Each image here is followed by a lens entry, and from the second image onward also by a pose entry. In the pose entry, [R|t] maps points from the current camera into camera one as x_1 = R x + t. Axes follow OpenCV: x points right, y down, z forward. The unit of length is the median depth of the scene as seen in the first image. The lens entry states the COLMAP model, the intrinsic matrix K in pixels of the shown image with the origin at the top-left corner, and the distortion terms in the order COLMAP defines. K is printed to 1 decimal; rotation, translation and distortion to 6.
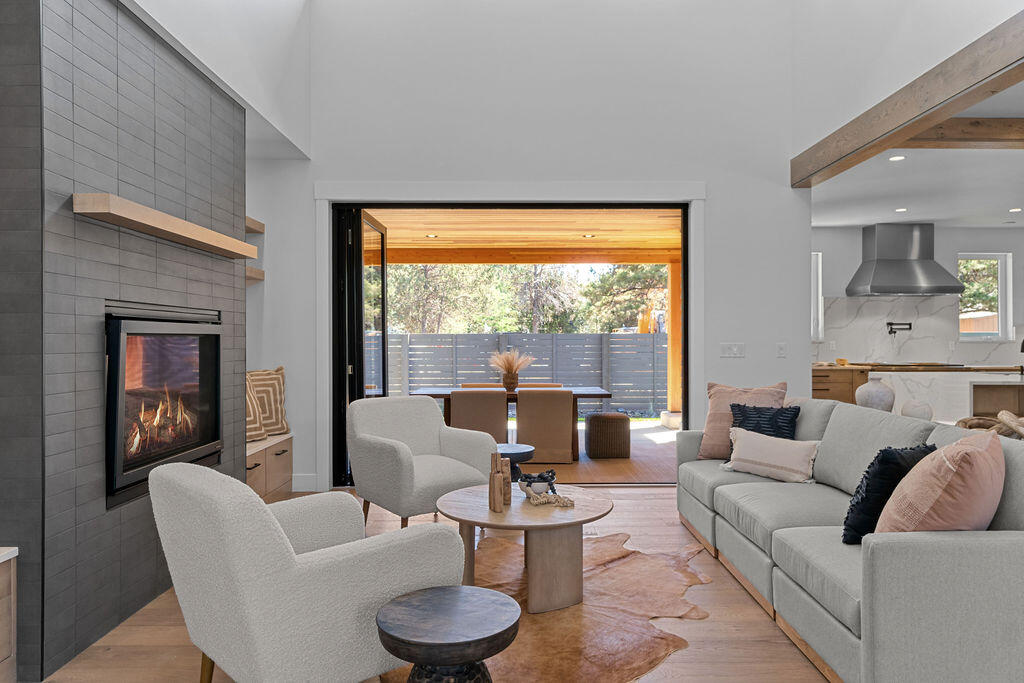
lens RADIAL K [[665.8, 0, 521.5], [0, 665.8, 337.0], [0, 0, 1]] dist [-0.001075, 0.004404]
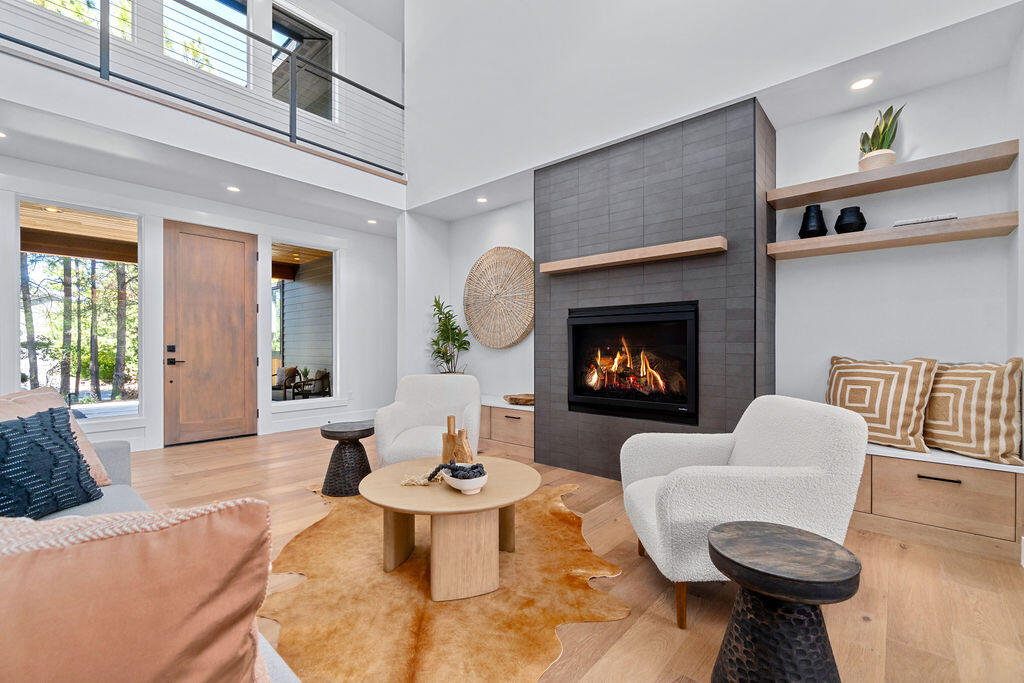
lens RADIAL K [[442.5, 0, 517.7], [0, 442.5, 351.4], [0, 0, 1]] dist [-0.000837, -0.000127]
pose [[-0.668101, 0.010114, -0.744002, 0.318680], [0.005278, 0.999947, 0.008853, 0.038675], [0.744052, 0.001988, -0.668119, 1.124428]]
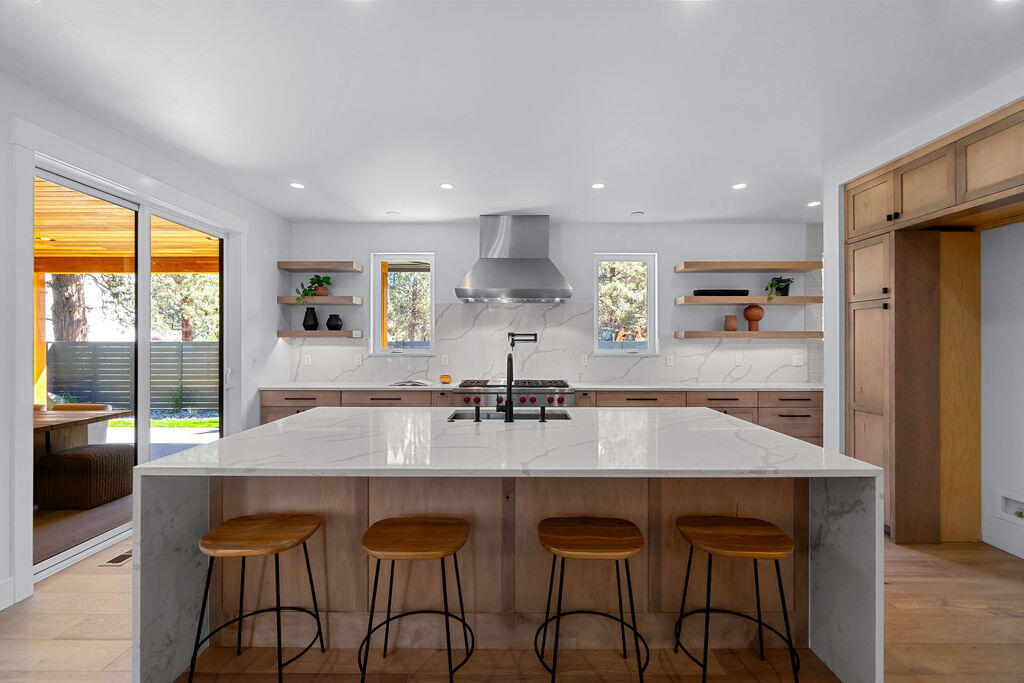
lens RADIAL K [[444.4, 0, 512.0], [0, 444.4, 341.5], [0, 0, 1]] dist [-0.005189, -0.000066]
pose [[0.999705, 0.002264, -0.024177, 1.125780], [-0.002204, 0.999994, 0.002497, -0.023992], [0.024182, -0.002442, 0.999705, 0.844716]]
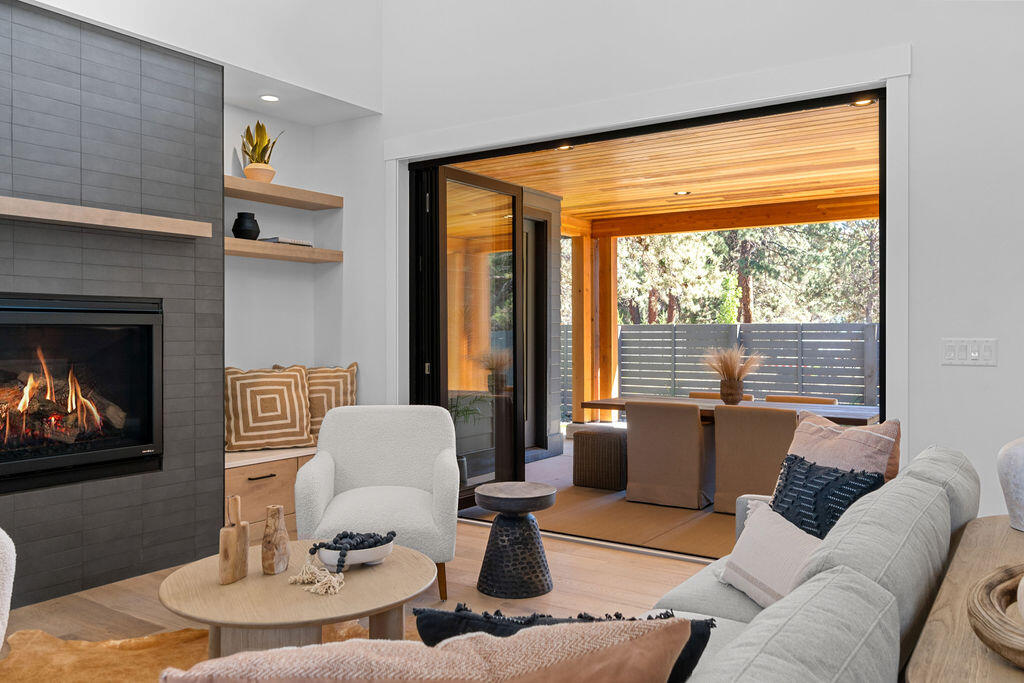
lens RADIAL K [[788.5, 0, 516.4], [0, 788.5, 335.5], [0, 0, 1]] dist [0.007421, 0.001721]
pose [[0.820115, 0.004461, -0.572182, 0.466029], [0.000970, 0.999957, 0.009186, 0.000928], [0.572198, -0.008089, 0.820075, 0.353468]]
